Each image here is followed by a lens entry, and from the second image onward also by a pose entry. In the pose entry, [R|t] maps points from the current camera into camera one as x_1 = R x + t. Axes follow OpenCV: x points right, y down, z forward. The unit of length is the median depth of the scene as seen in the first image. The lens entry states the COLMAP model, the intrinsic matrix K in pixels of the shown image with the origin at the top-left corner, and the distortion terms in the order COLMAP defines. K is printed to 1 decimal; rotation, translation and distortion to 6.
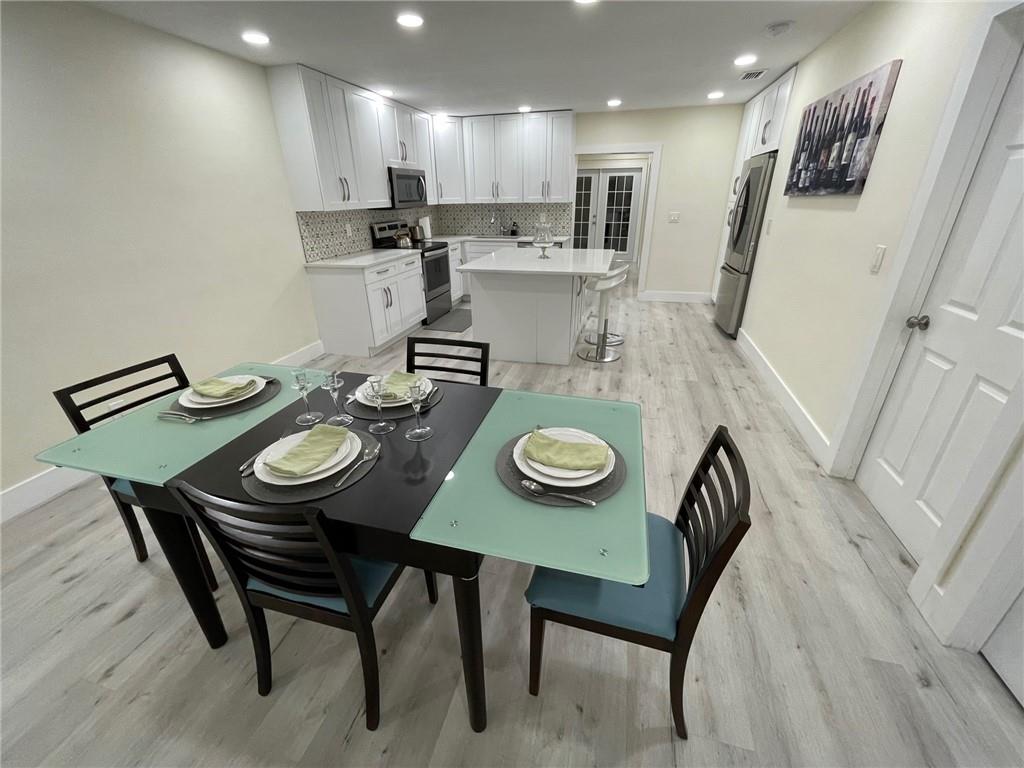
lens RADIAL K [[414.5, 0, 508.9], [0, 414.5, 380.9], [0, 0, 1]] dist [0.001638, 0.000902]
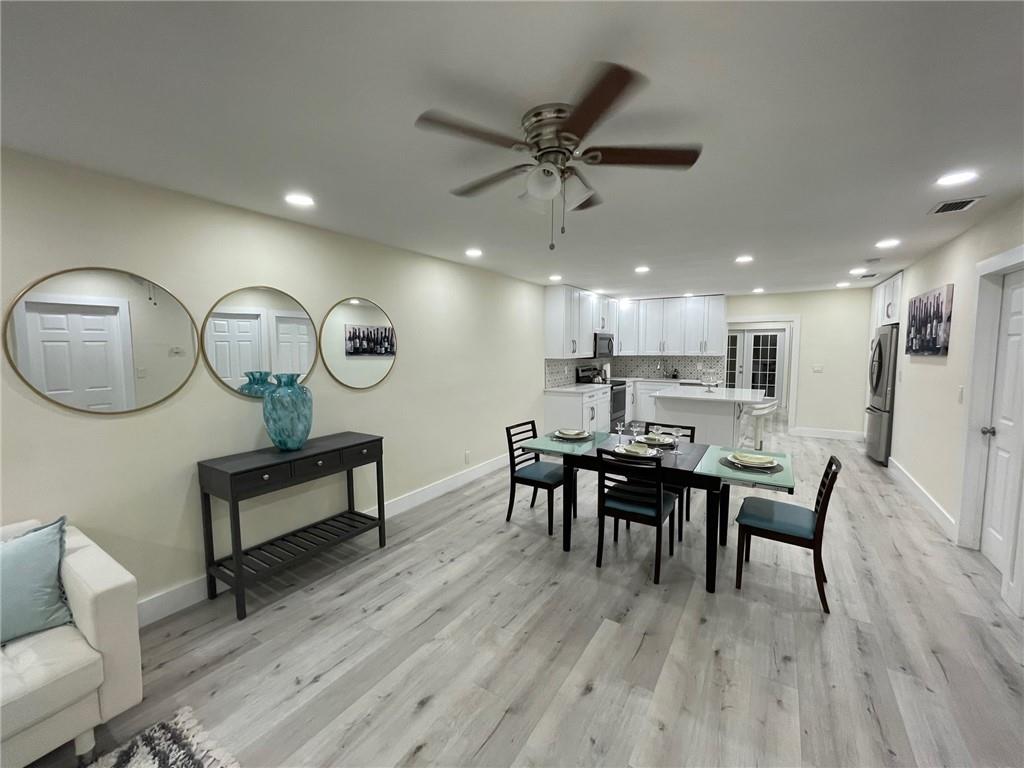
lens RADIAL K [[414.5, 0, 512.7], [0, 414.5, 382.6], [0, 0, 1]] dist [0.001638, 0.000902]
pose [[0.955271, 0.035842, -0.293552, -0.136381], [-0.129910, 0.942585, -0.307664, 0.188599], [0.265670, 0.332038, 0.905080, -0.453625]]
